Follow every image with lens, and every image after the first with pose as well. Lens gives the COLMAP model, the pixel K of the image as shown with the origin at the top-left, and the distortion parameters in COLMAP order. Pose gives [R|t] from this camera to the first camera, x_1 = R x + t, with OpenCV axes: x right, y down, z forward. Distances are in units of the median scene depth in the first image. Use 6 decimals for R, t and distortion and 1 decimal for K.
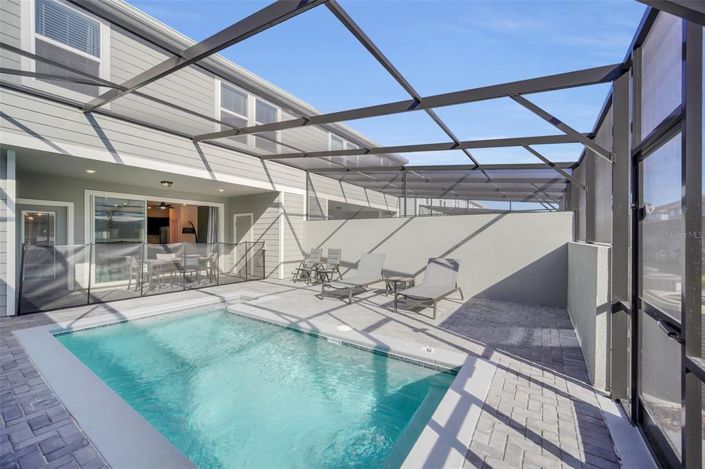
lens RADIAL K [[313.9, 0, 352.5], [0, 313.9, 234.5], [0, 0, 1]] dist [-0.036274, 0.000232]
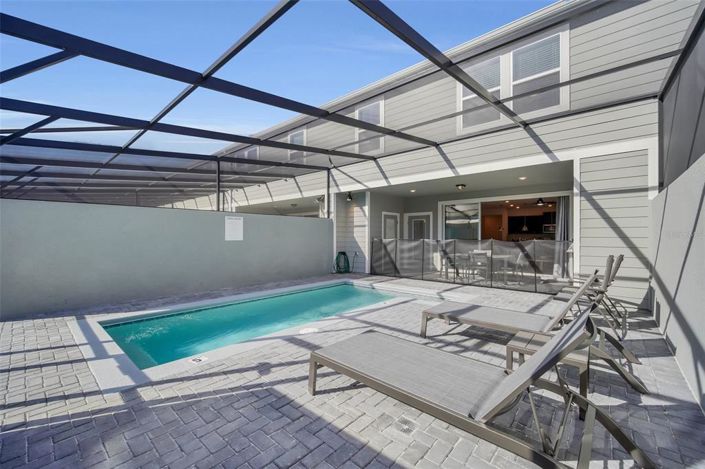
lens RADIAL K [[283.7, 0, 352.5], [0, 283.7, 234.5], [0, 0, 1]] dist [0.001612, 0.000525]
pose [[-0.164790, -0.004433, -0.986319, 0.751056], [0.012451, 0.999901, -0.006574, 0.020507], [0.986250, -0.013363, -0.164718, 1.218402]]
